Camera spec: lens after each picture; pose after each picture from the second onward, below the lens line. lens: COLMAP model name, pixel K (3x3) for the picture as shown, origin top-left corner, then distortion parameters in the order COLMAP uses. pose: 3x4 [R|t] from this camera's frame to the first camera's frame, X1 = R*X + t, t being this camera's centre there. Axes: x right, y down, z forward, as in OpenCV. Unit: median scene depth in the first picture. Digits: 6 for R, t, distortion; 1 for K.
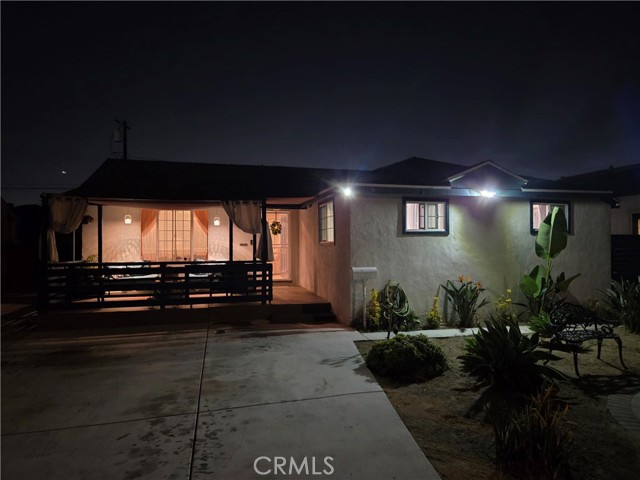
lens RADIAL K [[424.5, 0, 317.8], [0, 424.5, 236.6], [0, 0, 1]] dist [0.077609, -0.071931]
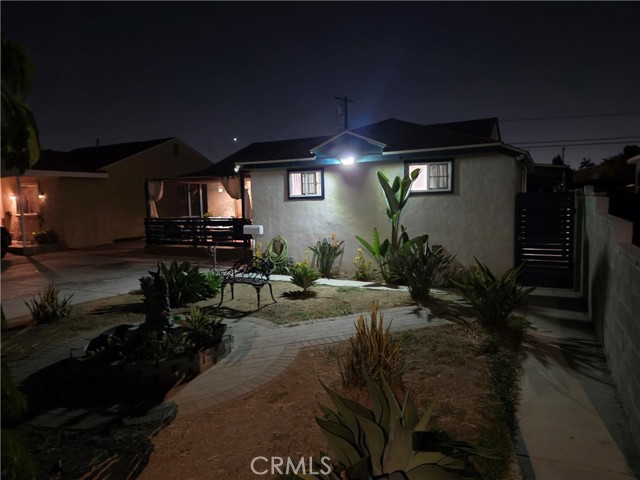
lens RADIAL K [[424.5, 0, 317.8], [0, 424.5, 236.6], [0, 0, 1]] dist [0.077609, -0.071931]
pose [[0.740588, 0.044778, -0.670466, 1.072899], [0.033041, 0.994144, 0.102892, -0.021752], [0.671146, -0.098354, 0.734771, 0.135674]]
